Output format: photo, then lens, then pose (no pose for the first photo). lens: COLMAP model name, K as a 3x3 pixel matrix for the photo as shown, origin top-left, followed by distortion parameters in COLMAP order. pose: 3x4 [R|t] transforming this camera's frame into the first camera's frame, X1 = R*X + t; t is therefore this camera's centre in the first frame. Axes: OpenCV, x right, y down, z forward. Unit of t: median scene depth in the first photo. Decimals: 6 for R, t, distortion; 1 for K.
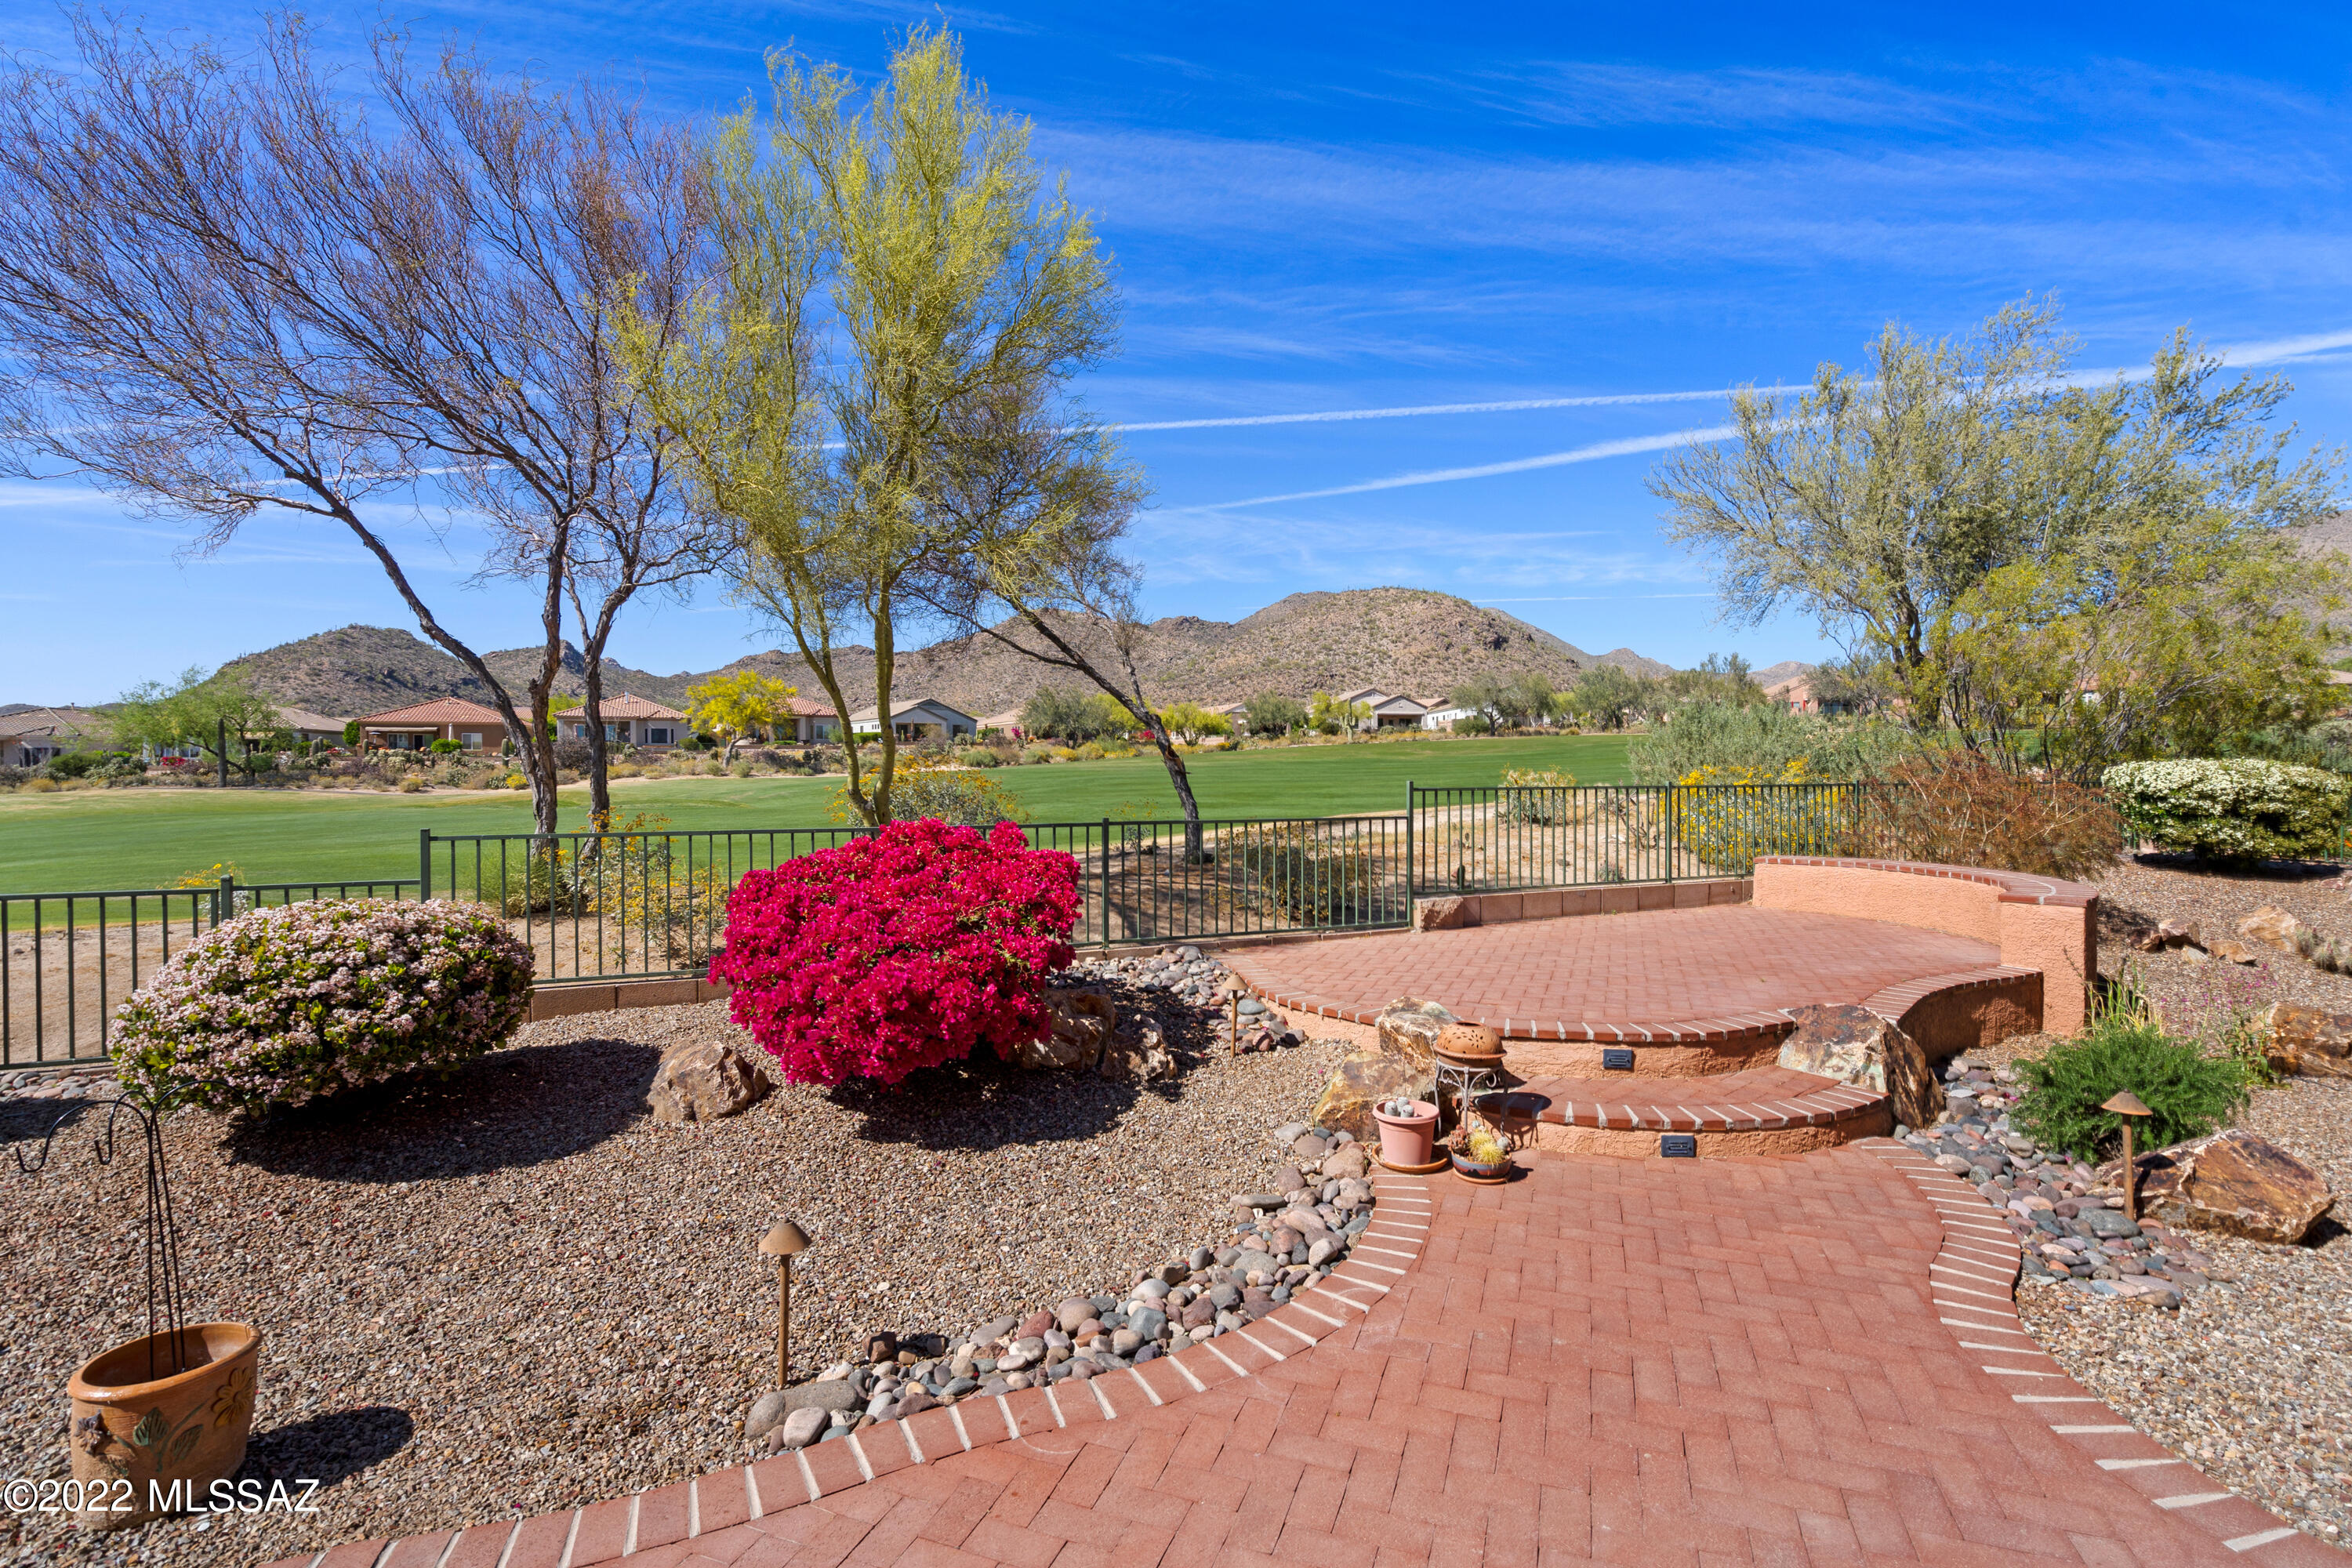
lens RADIAL K [[1086.4, 0, 1174.1], [0, 1086.4, 791.3], [0, 0, 1]] dist [-0.007134, 0.004385]
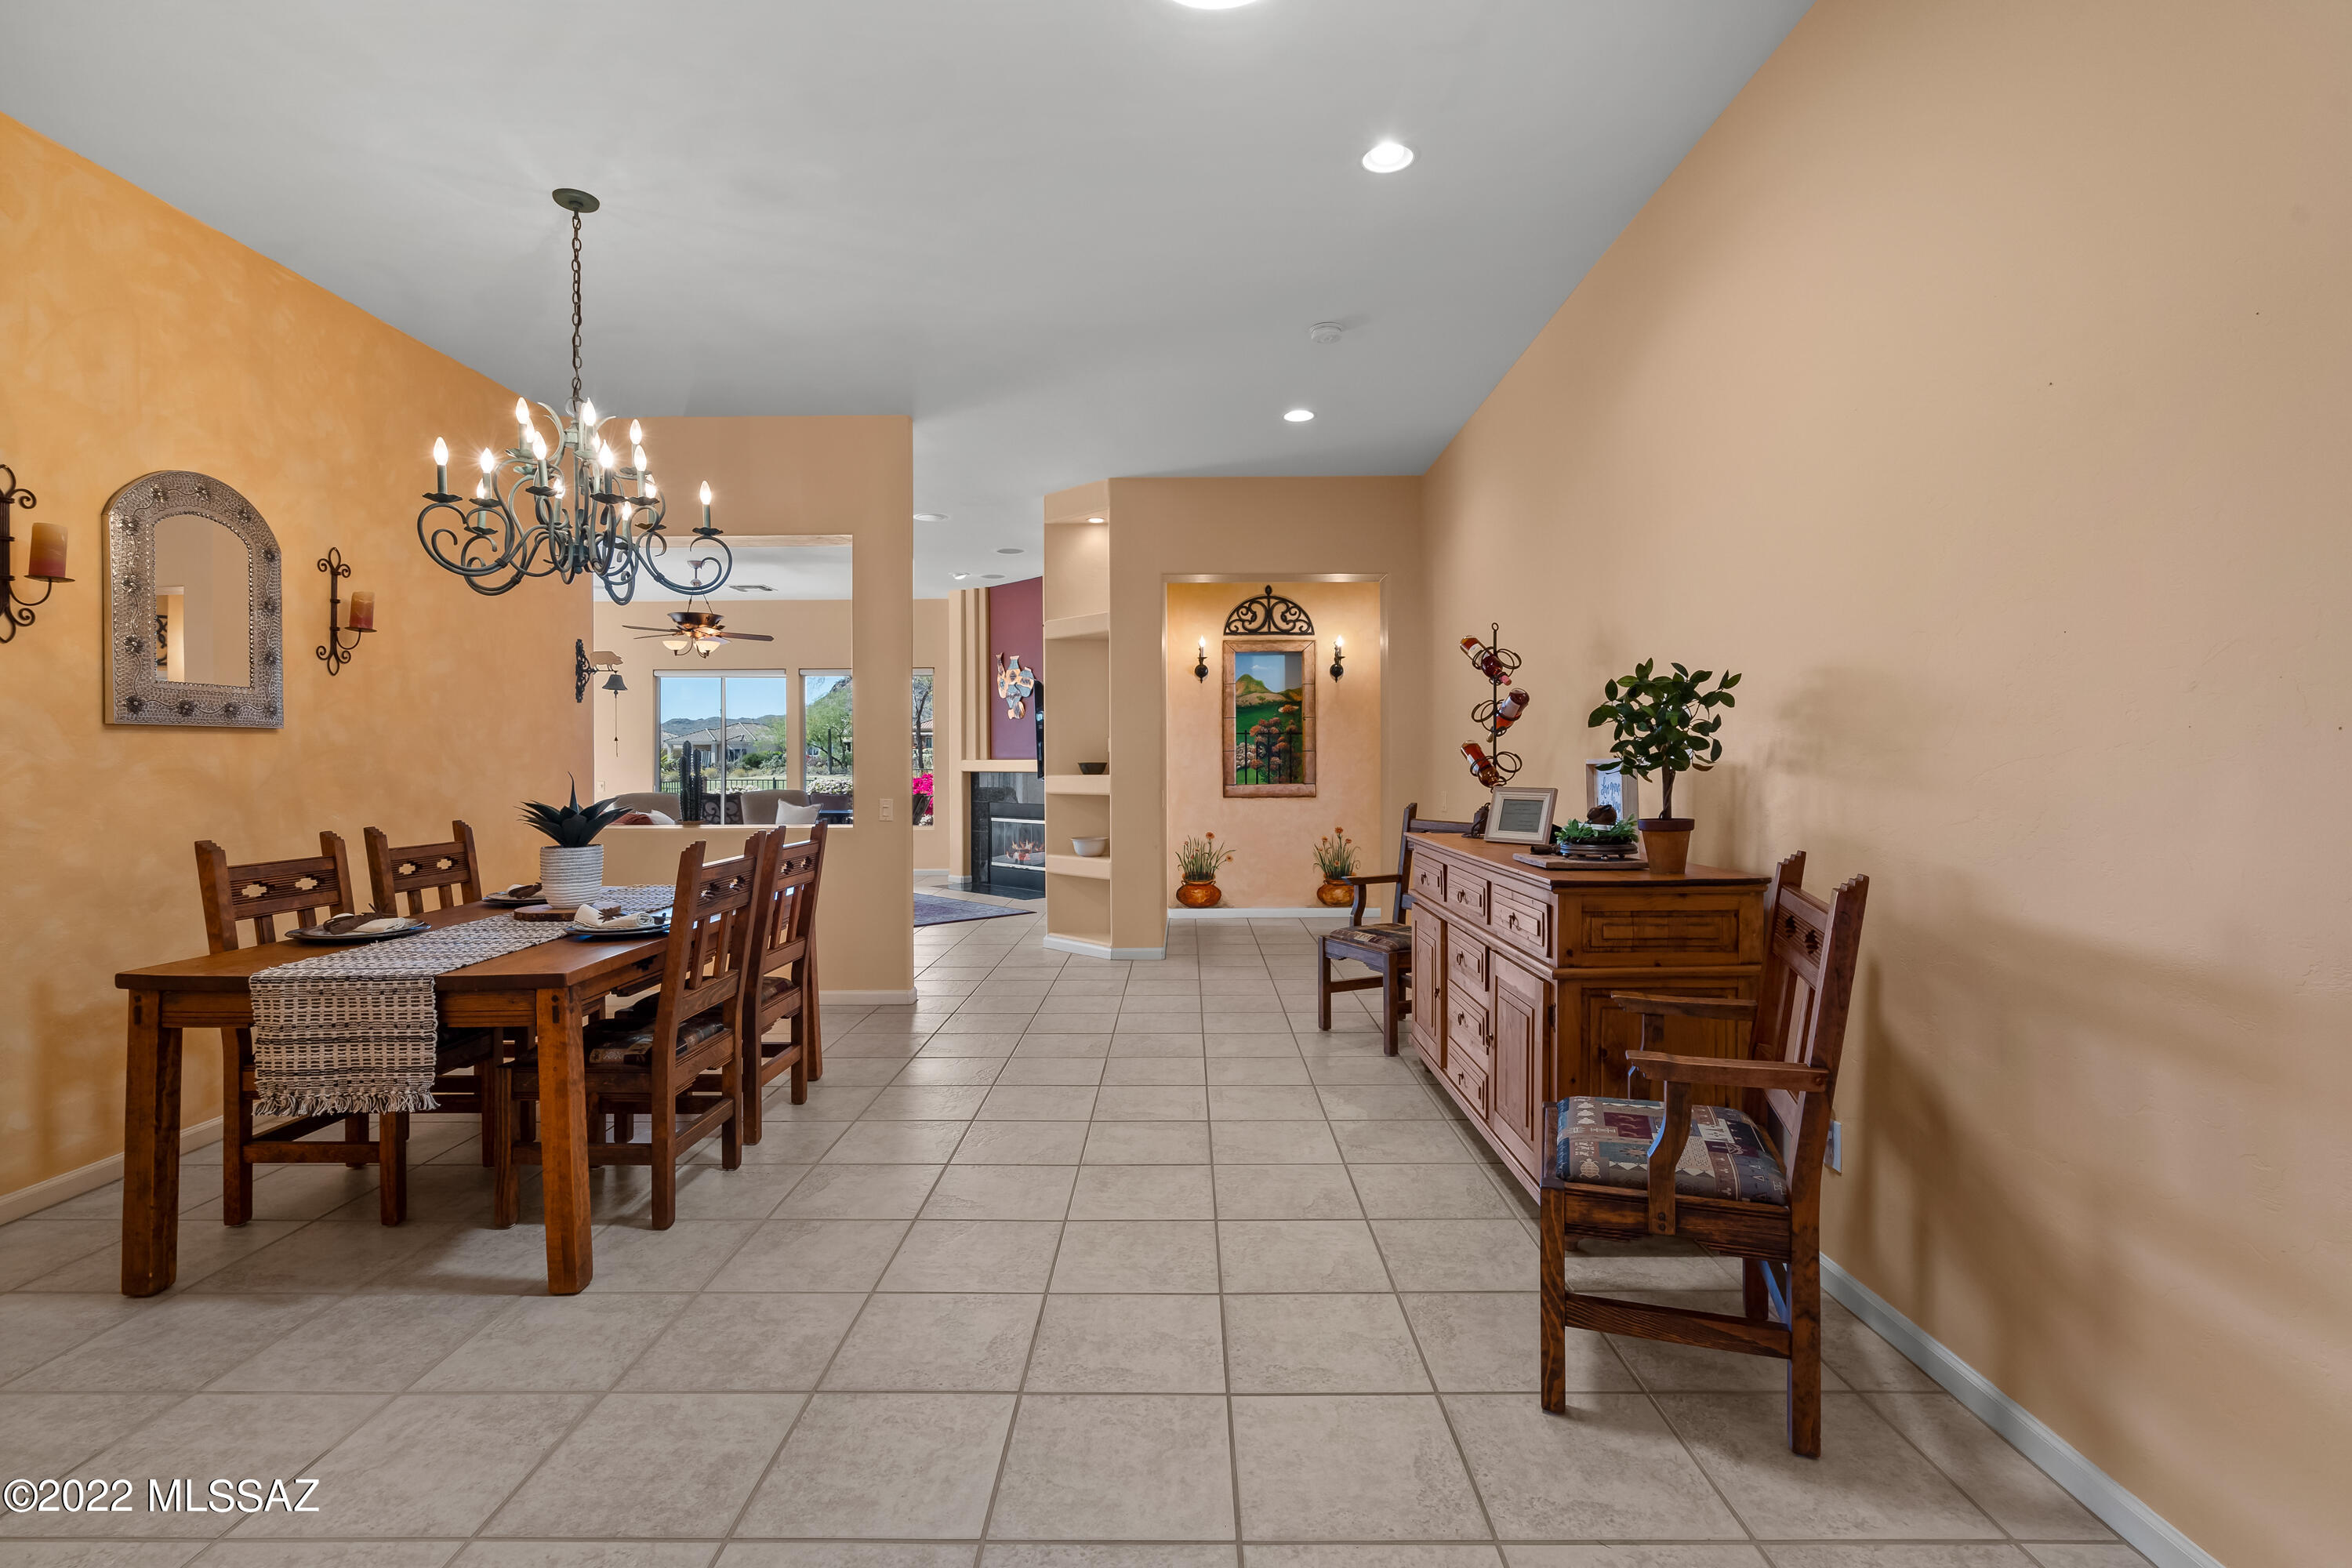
lens RADIAL K [[1086.4, 0, 1174.3], [0, 1086.4, 768.7], [0, 0, 1]] dist [-0.007134, 0.004385]
pose [[0.914316, 0.003026, -0.404991, 0.142935], [-0.010462, 0.999815, -0.016148, 0.006479], [0.404867, 0.019001, 0.914178, -0.155511]]
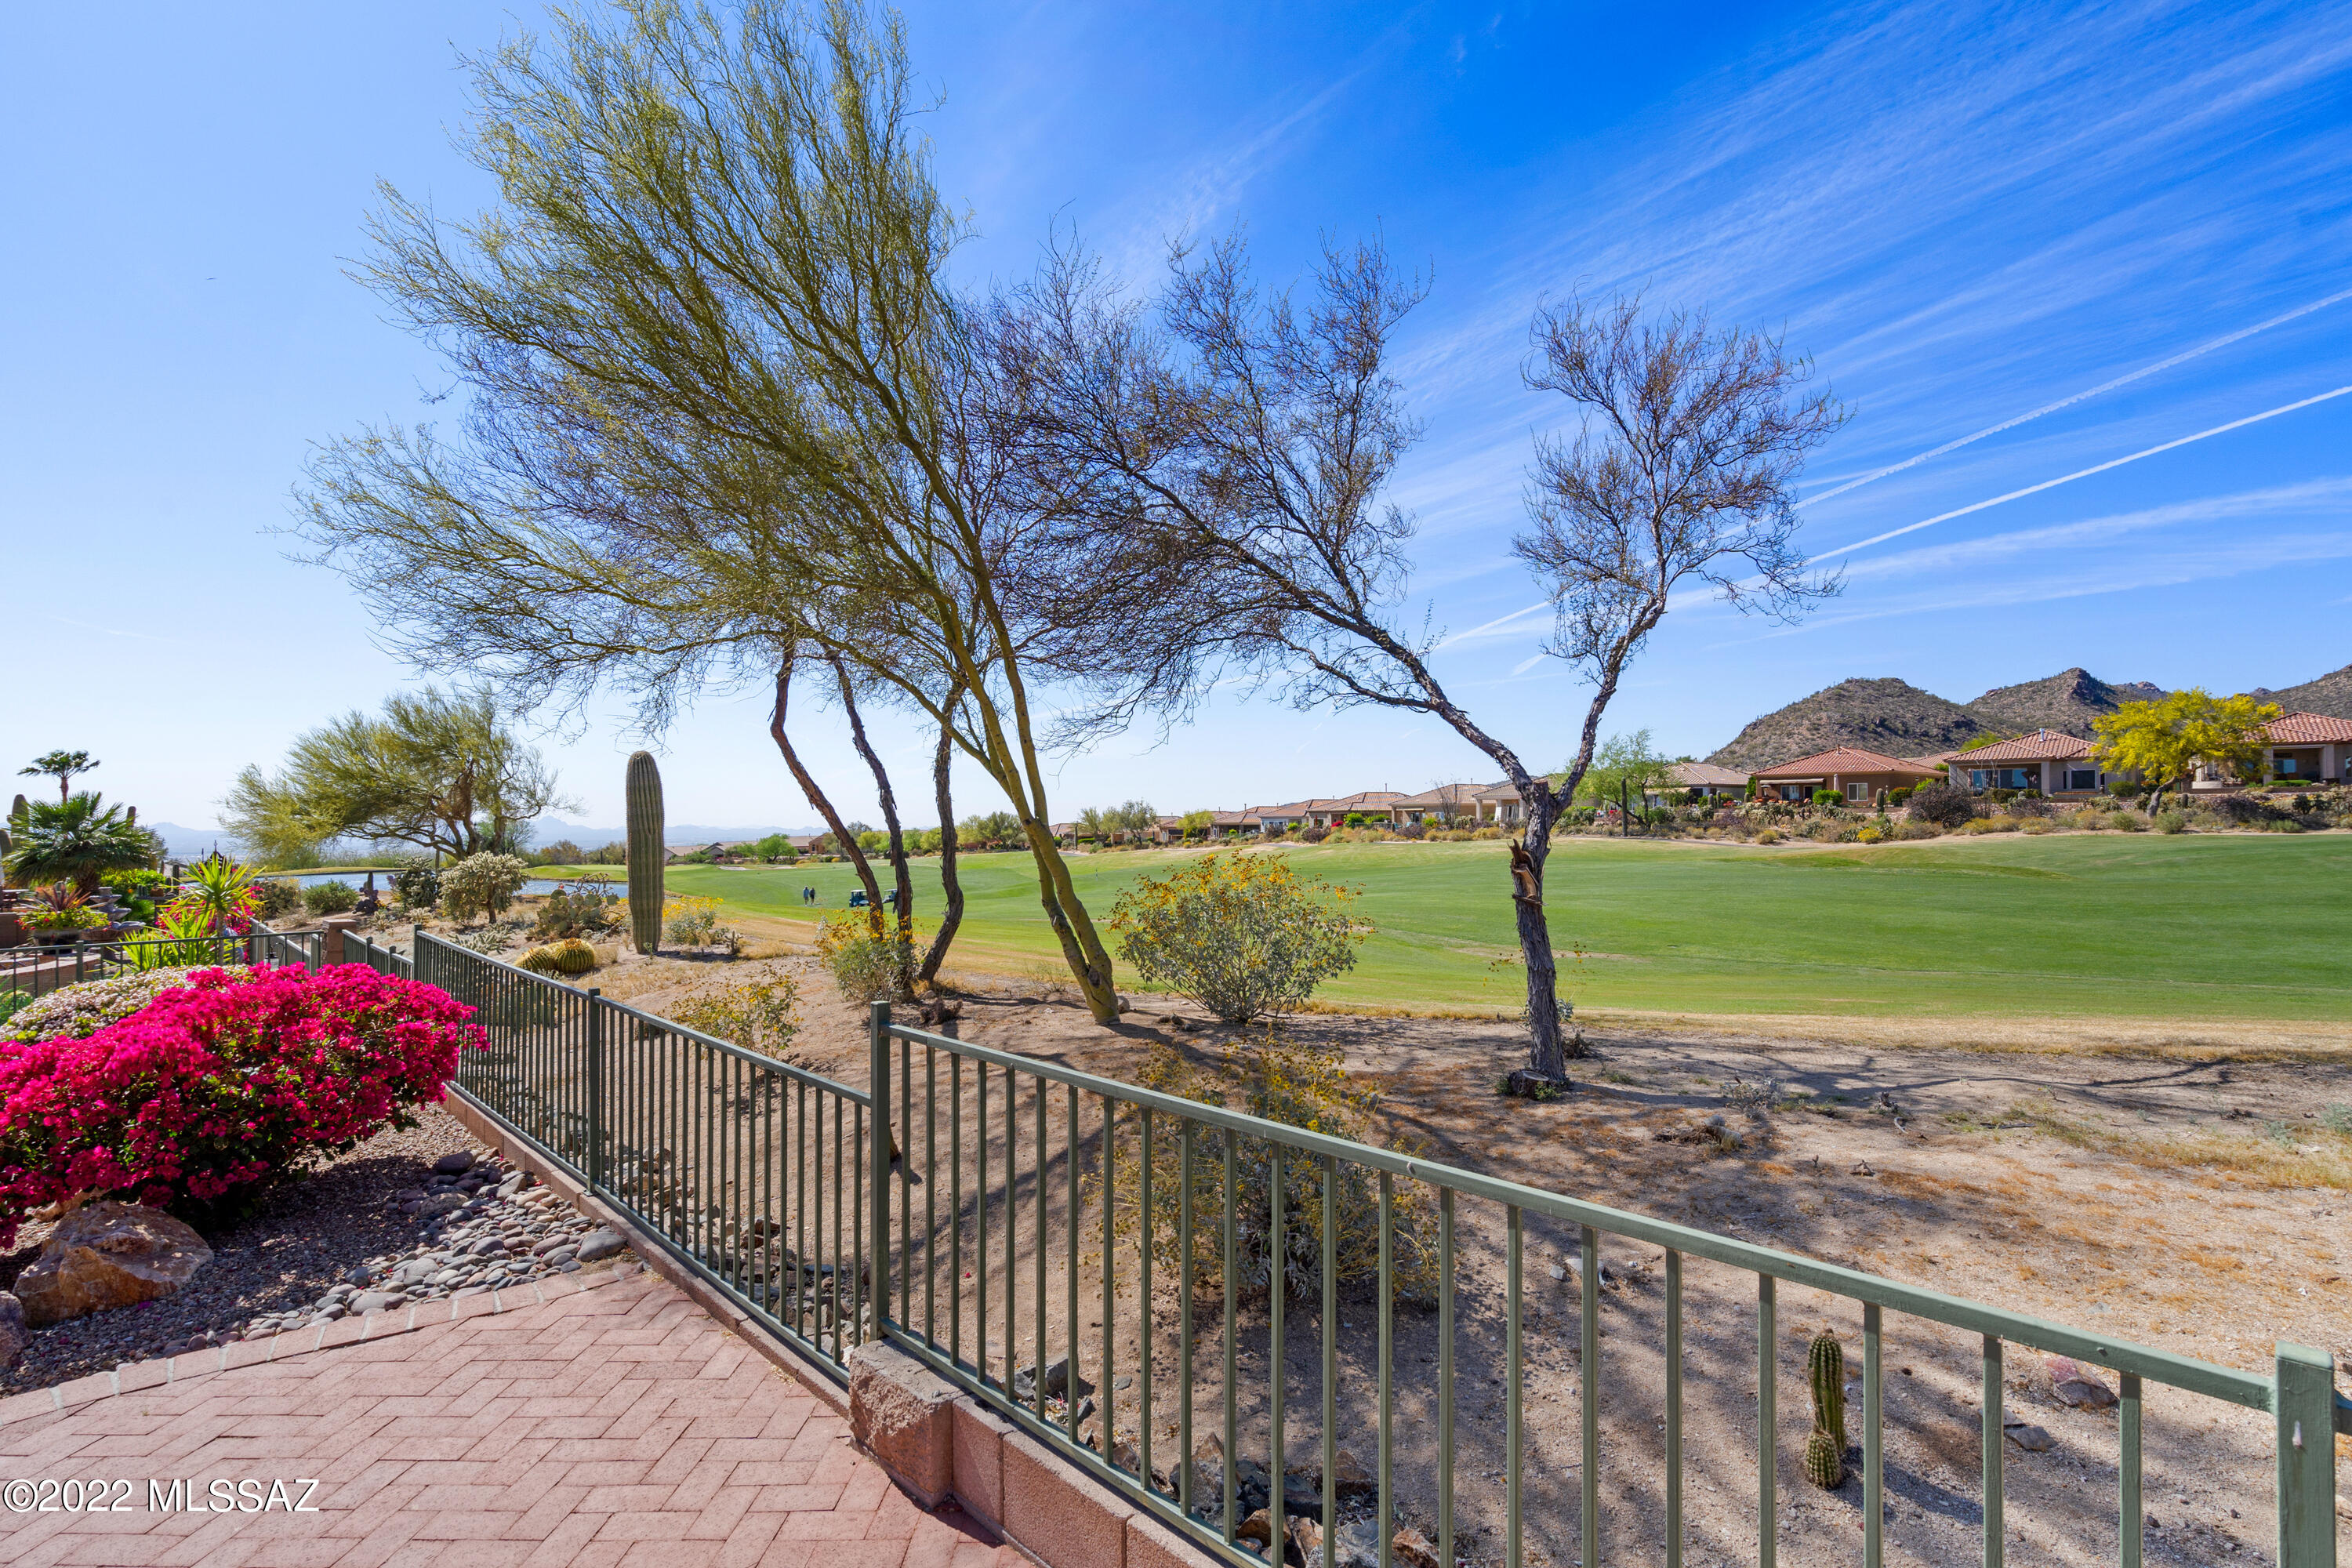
lens RADIAL K [[1086.4, 0, 1161.0], [0, 1086.4, 825.1], [0, 0, 1]] dist [-0.007134, 0.004385]
pose [[0.347026, 0.007178, -0.937828, 0.057094], [-0.018034, 0.999837, 0.000979, -0.006797], [0.937682, 0.016573, 0.347099, 0.092620]]
